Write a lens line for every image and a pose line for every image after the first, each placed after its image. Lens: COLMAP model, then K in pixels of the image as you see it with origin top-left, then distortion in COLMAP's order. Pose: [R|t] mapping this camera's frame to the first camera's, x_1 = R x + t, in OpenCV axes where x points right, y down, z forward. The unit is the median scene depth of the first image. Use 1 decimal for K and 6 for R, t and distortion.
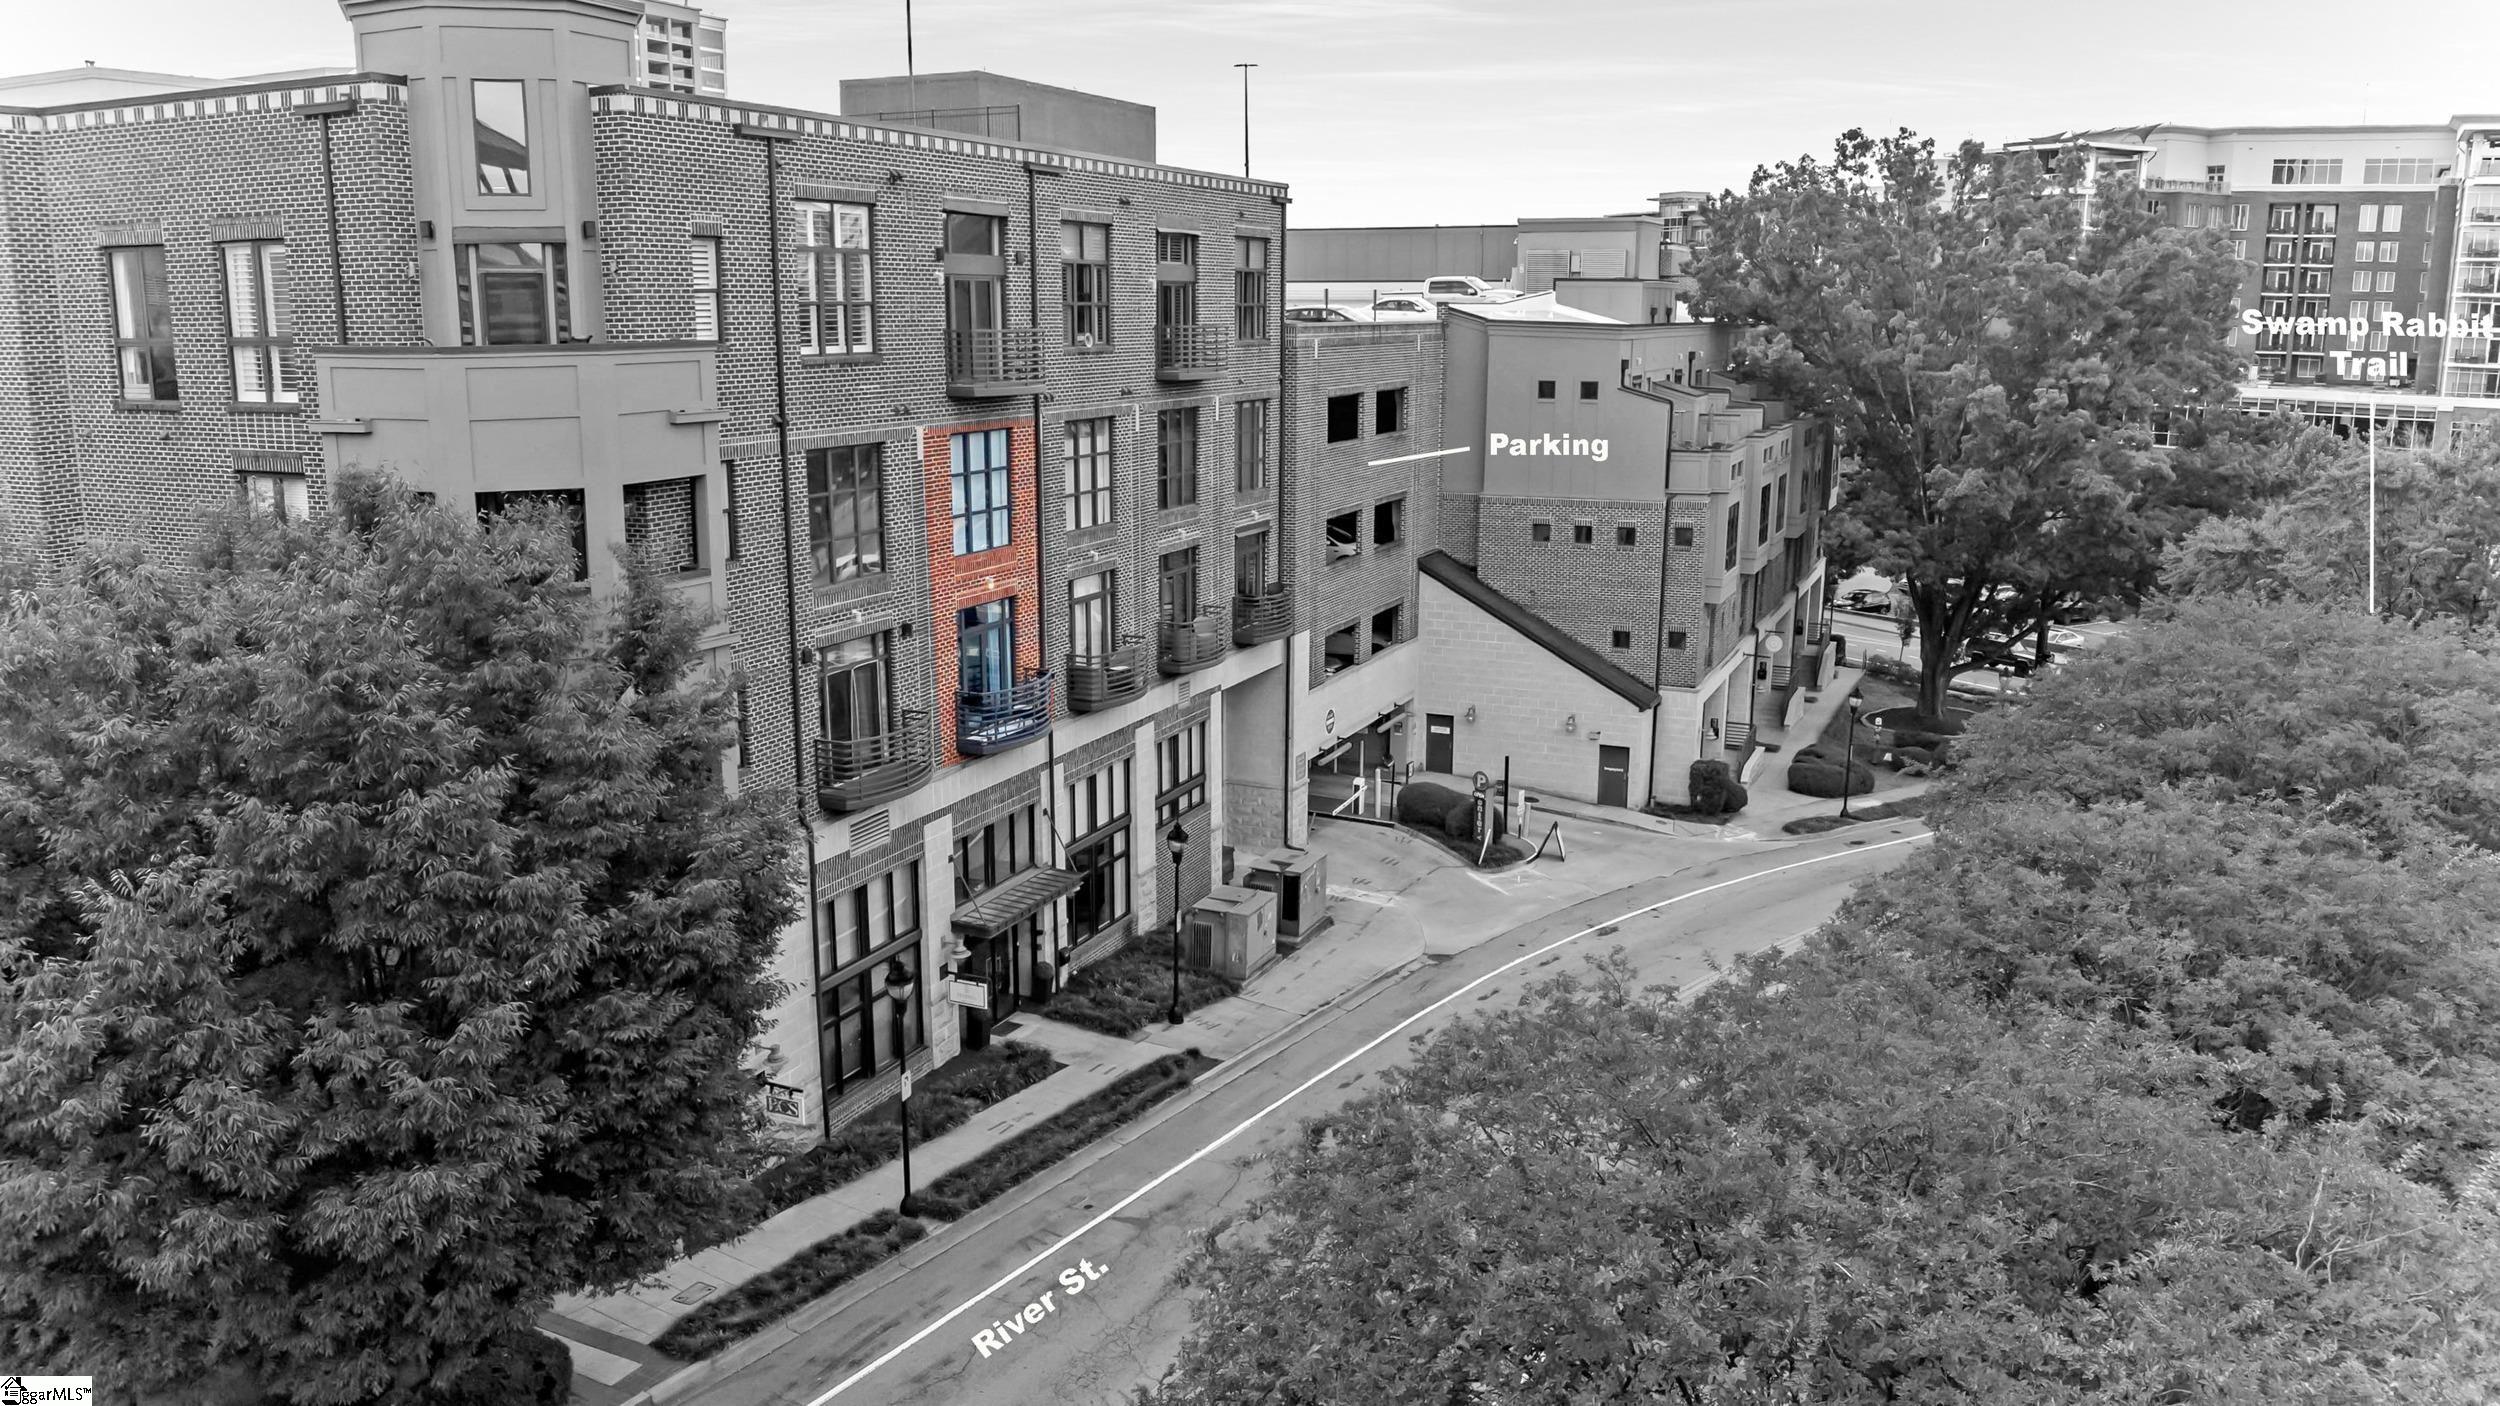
lens RADIAL K [[1760.5, 0, 1250.0], [0, 1760.5, 703.0], [0, 0, 1]] dist [0.024057, -0.122060]
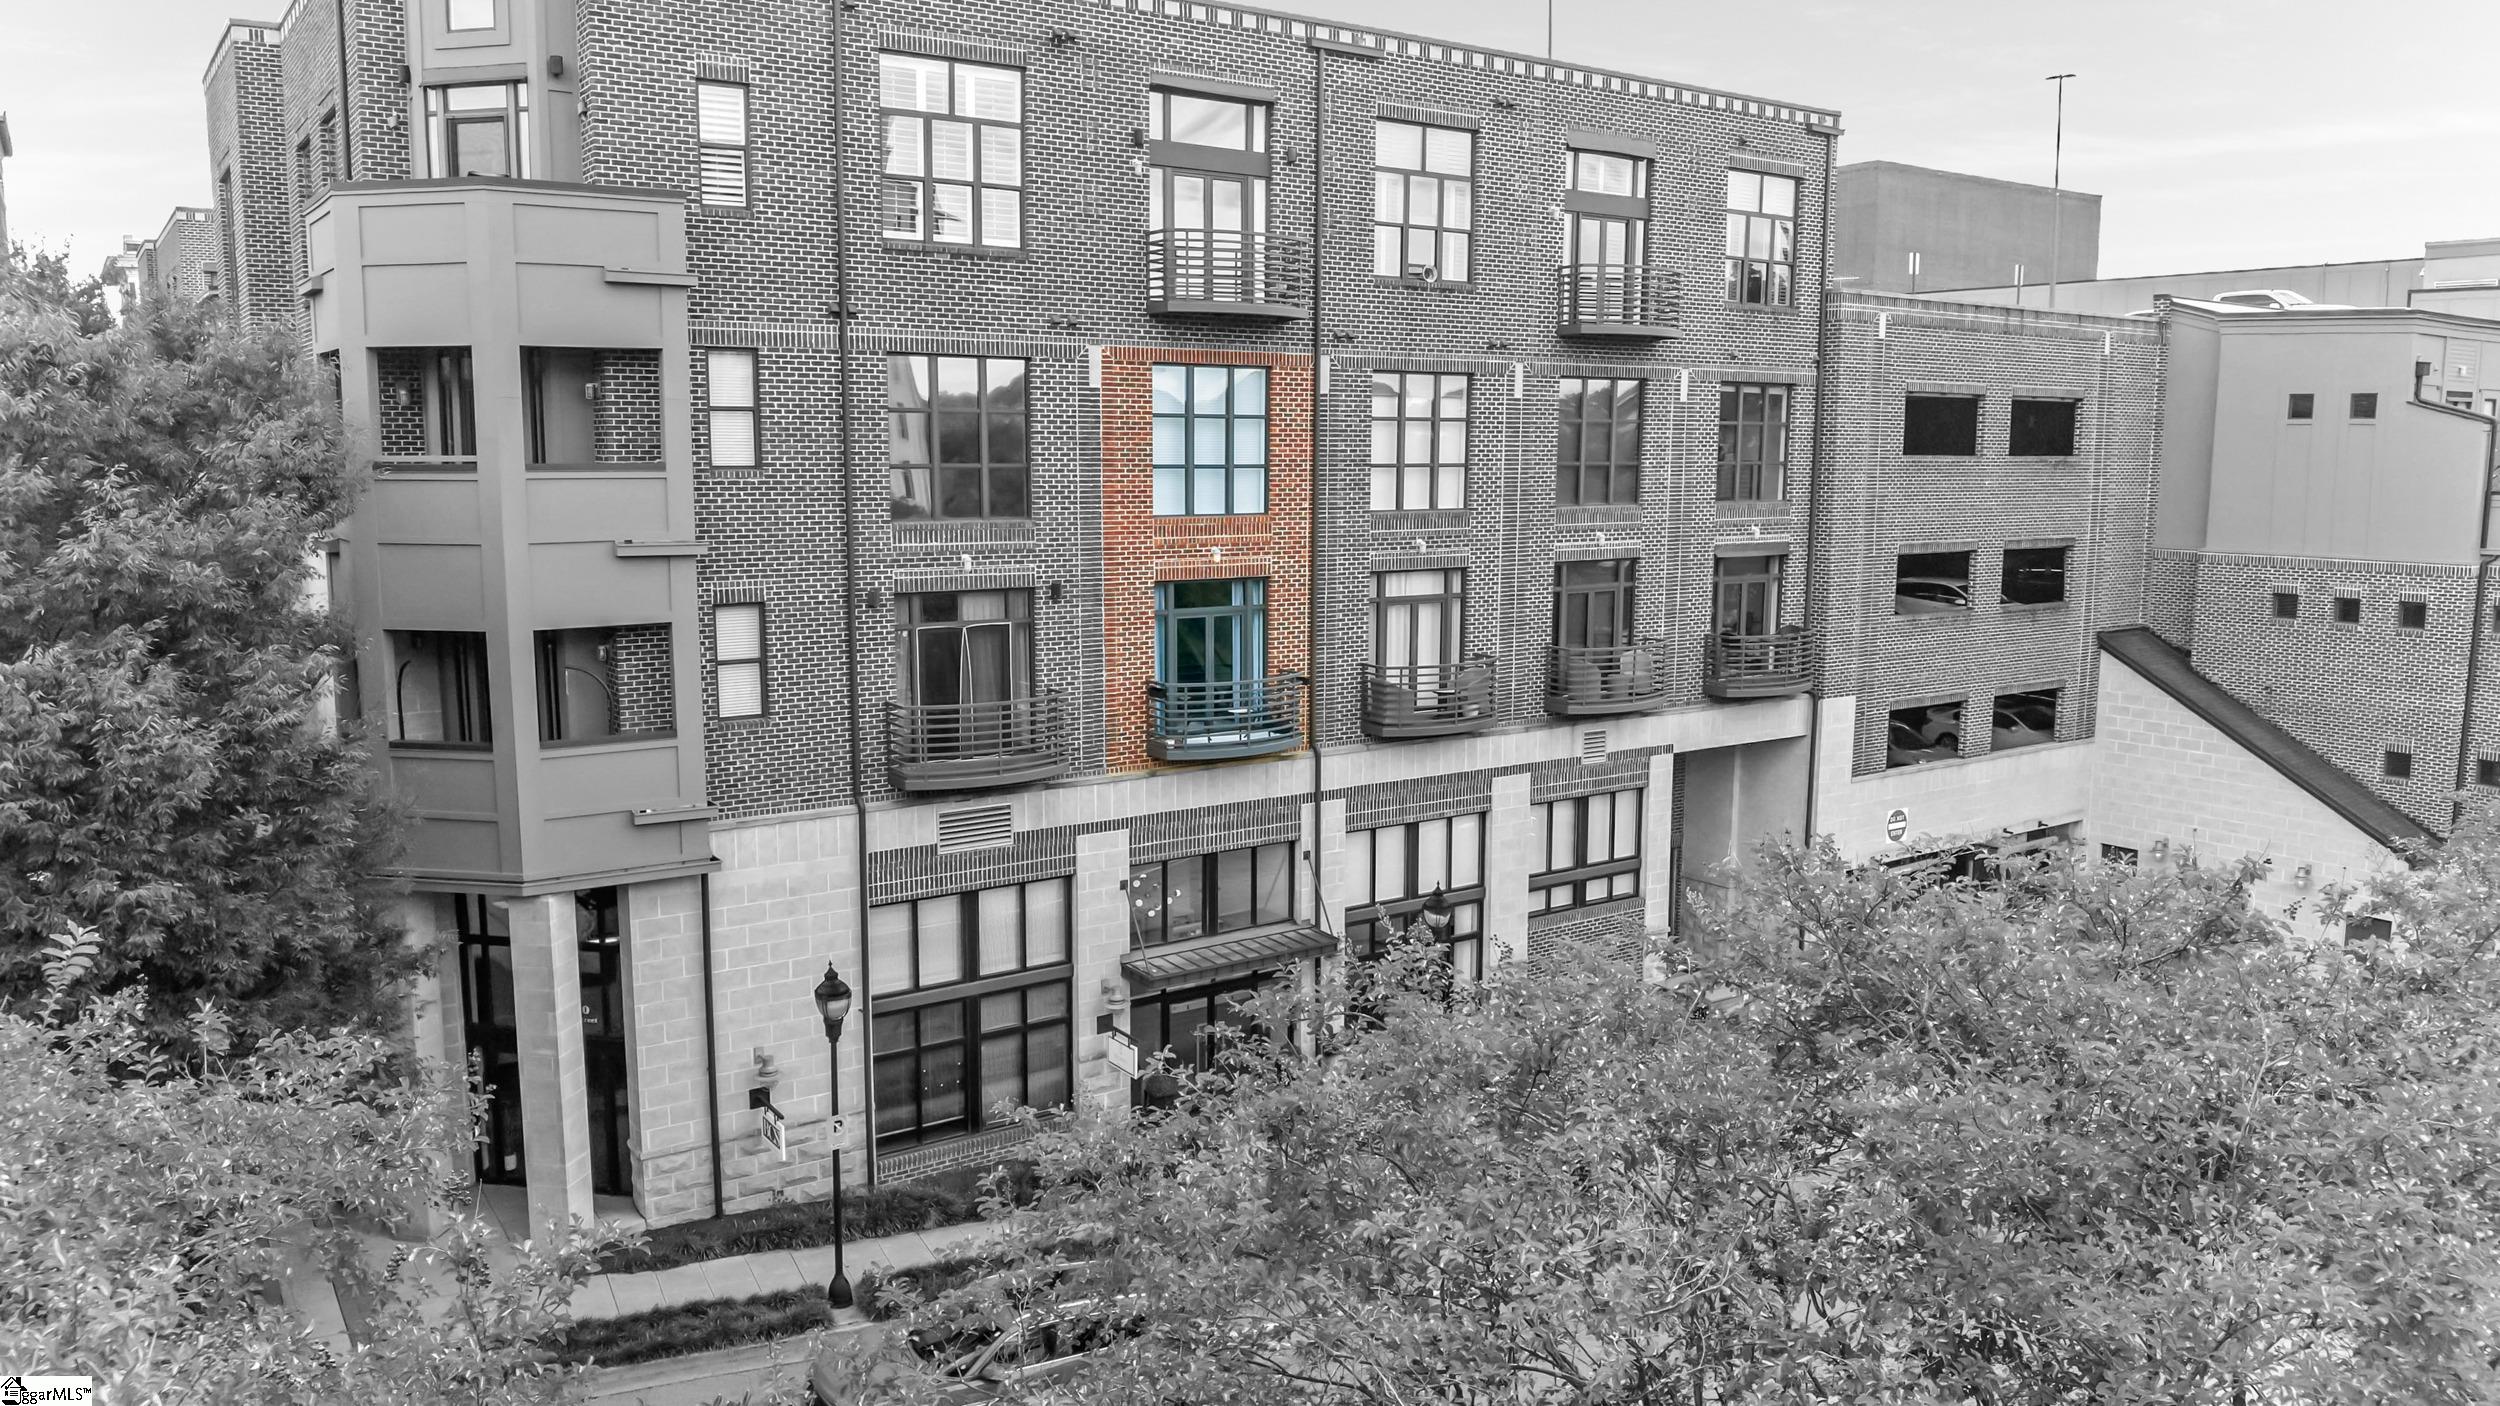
lens RADIAL K [[1760.5, 0, 1250.0], [0, 1760.5, 703.0], [0, 0, 1]] dist [0.024057, -0.122060]
pose [[0.860621, 0.072521, -0.504056, 0.236485], [-0.110567, 0.992806, -0.045940, 0.030058], [0.497099, 0.095269, 0.862448, 0.269780]]
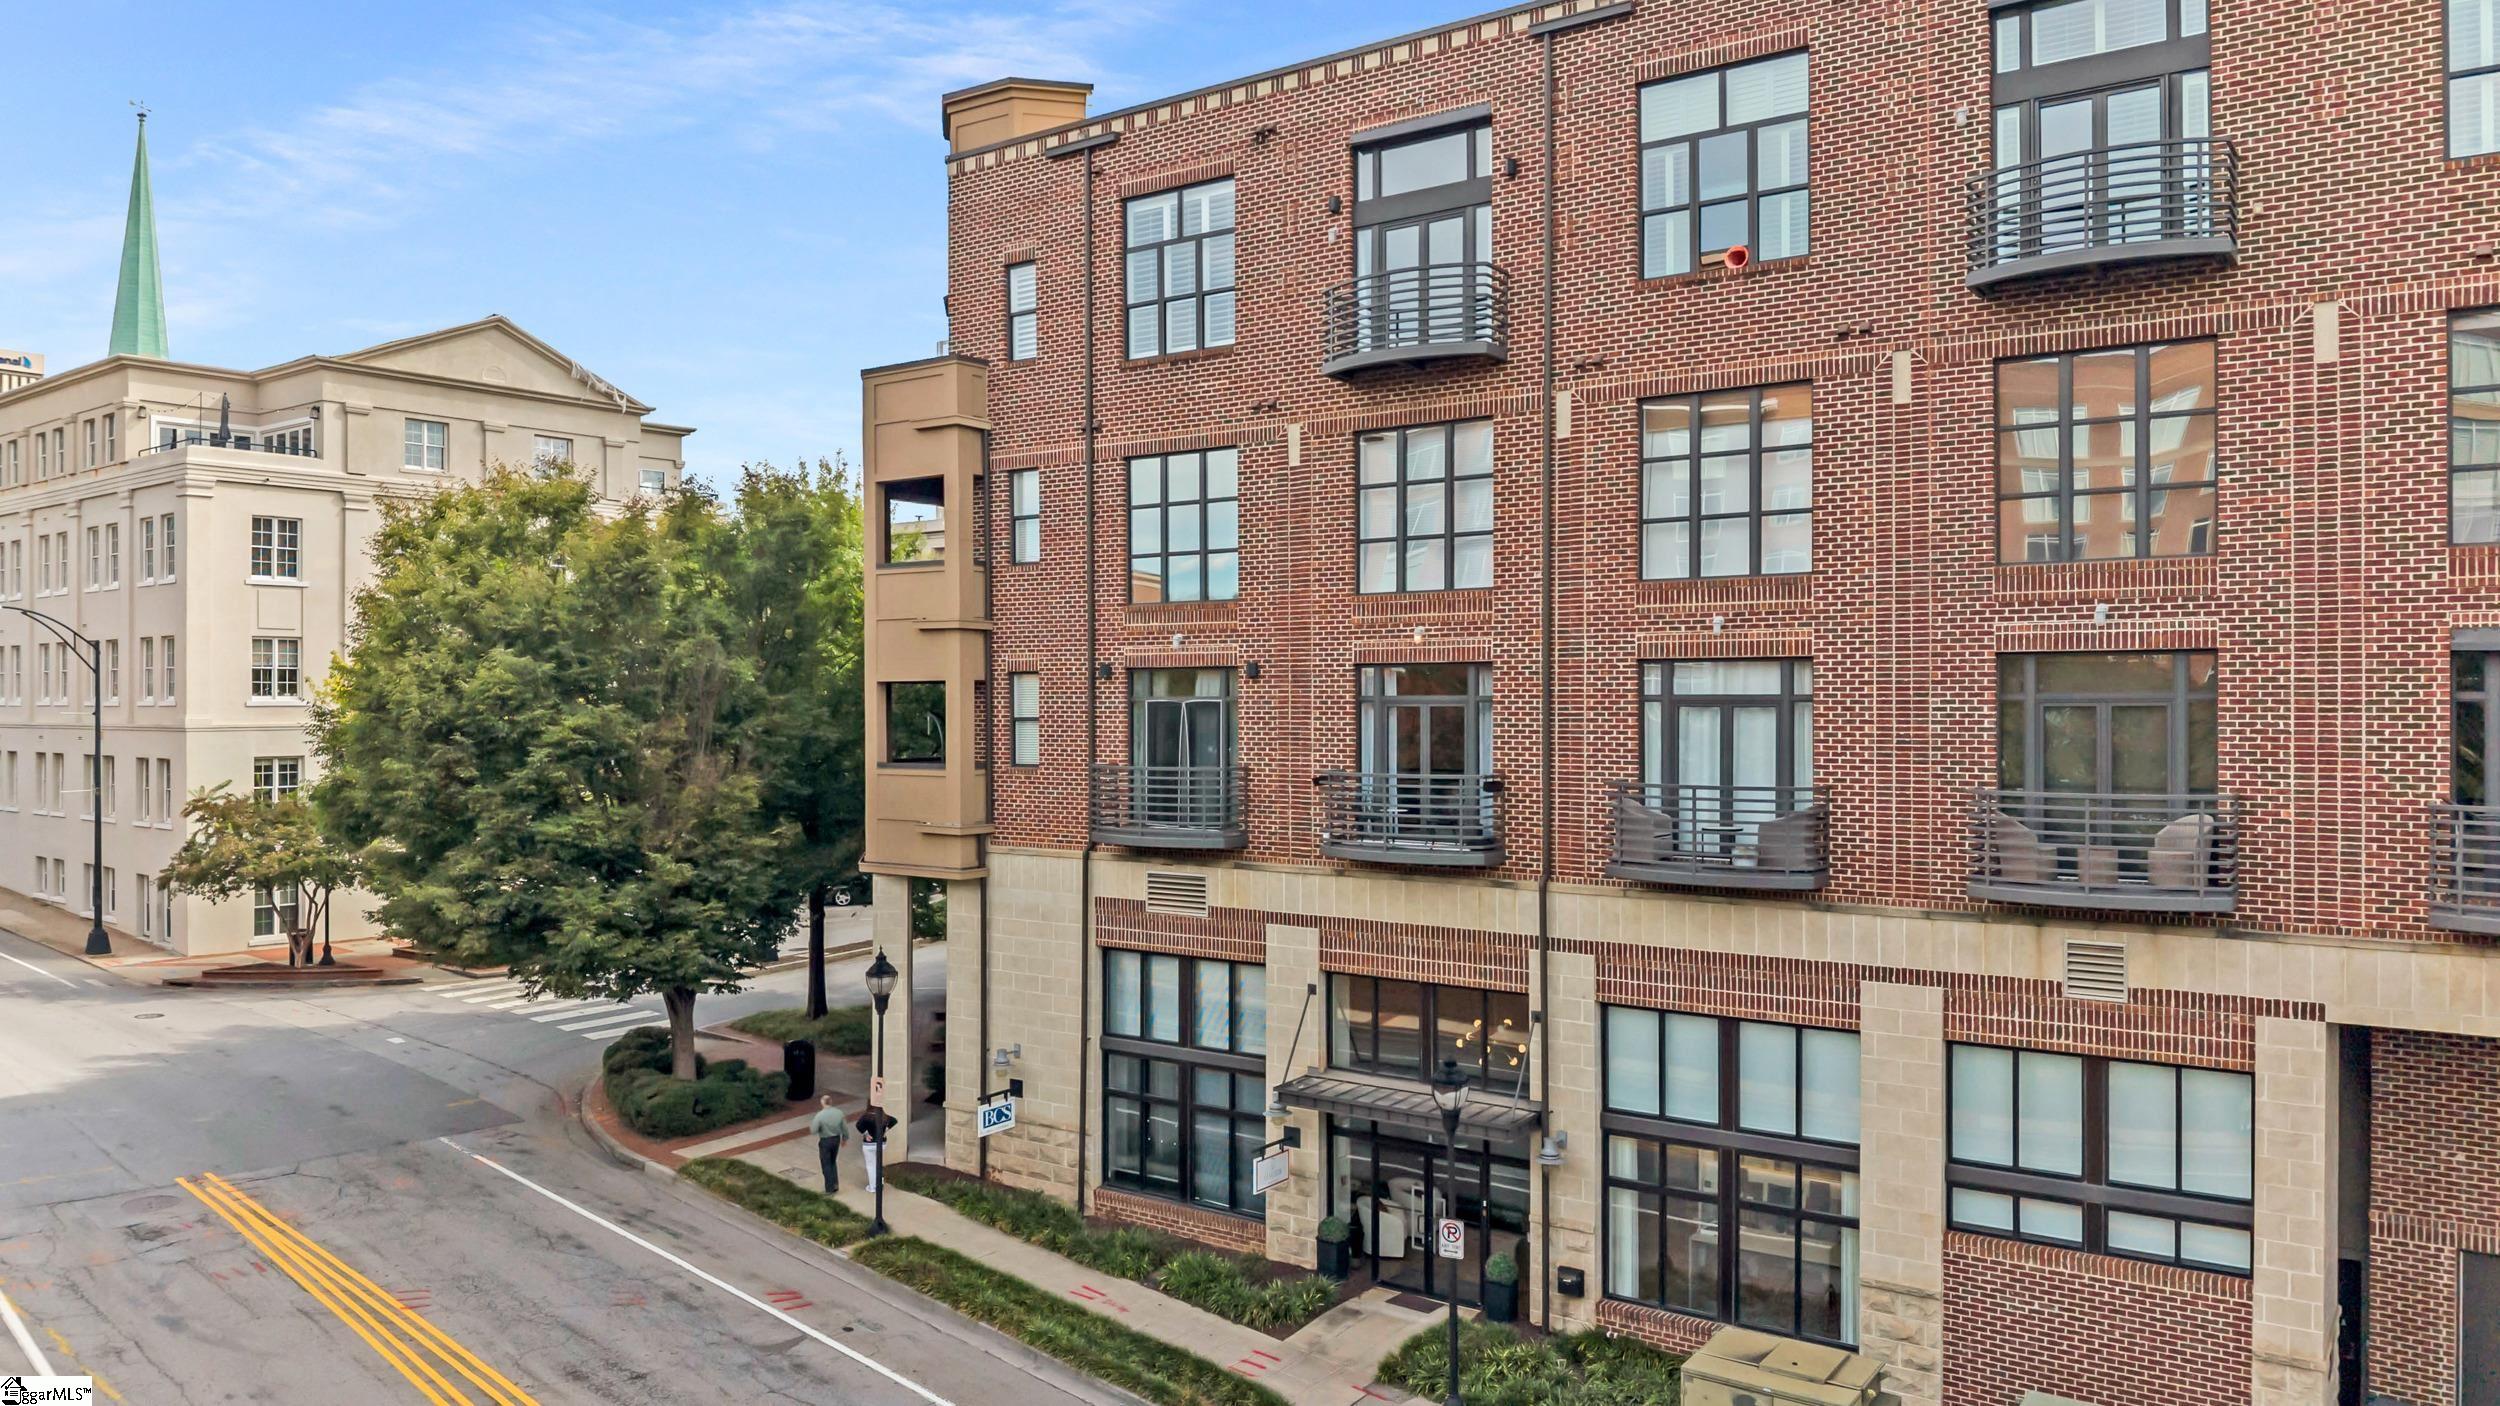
lens RADIAL K [[1744.1, 0, 1250.0], [0, 1744.1, 703.0], [0, 0, 1]] dist [0.077819, -0.122406]
pose [[-0.212832, -0.008834, -0.977049, 0.475220], [-0.213232, 0.976277, 0.037622, -0.044950], [0.953538, 0.216345, -0.209667, 0.926694]]
